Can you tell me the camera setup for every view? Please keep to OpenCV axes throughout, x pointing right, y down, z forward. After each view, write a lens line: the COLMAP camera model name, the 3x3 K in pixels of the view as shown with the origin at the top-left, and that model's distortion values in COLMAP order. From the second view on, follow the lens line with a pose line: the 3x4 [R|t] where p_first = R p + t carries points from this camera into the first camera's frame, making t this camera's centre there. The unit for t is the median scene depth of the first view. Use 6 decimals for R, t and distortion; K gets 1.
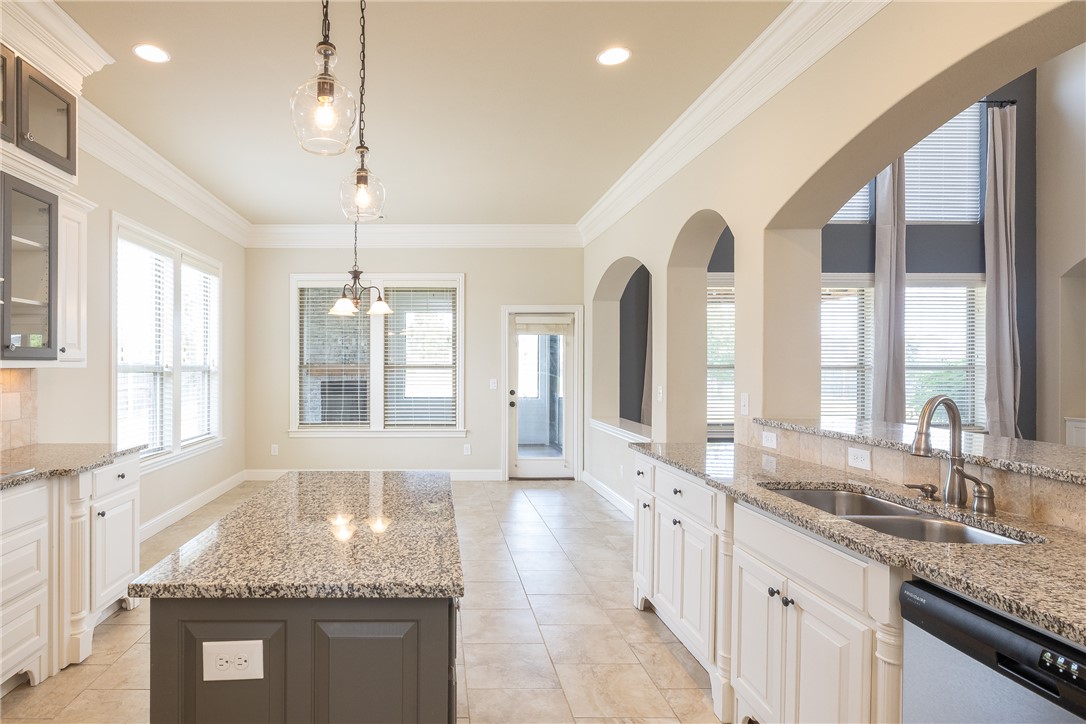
lens RADIAL K [[577.6, 0, 522.2], [0, 577.6, 363.6], [0, 0, 1]] dist [-0.002119, -0.000920]
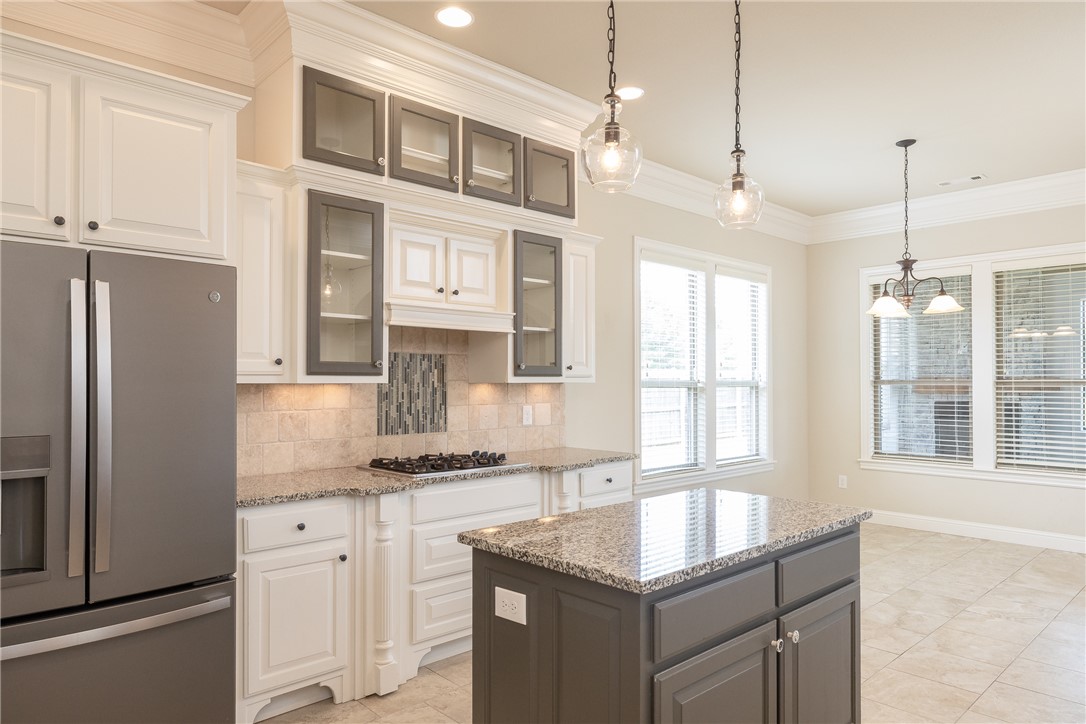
lens RADIAL K [[688.6, 0, 541.4], [0, 688.6, 374.3], [0, 0, 1]] dist [0.003787, 0.001531]
pose [[0.685852, -0.007283, -0.727704, 0.203589], [0.002944, 0.999970, -0.007233, 0.000009], [0.727735, 0.002818, 0.685853, -0.007480]]
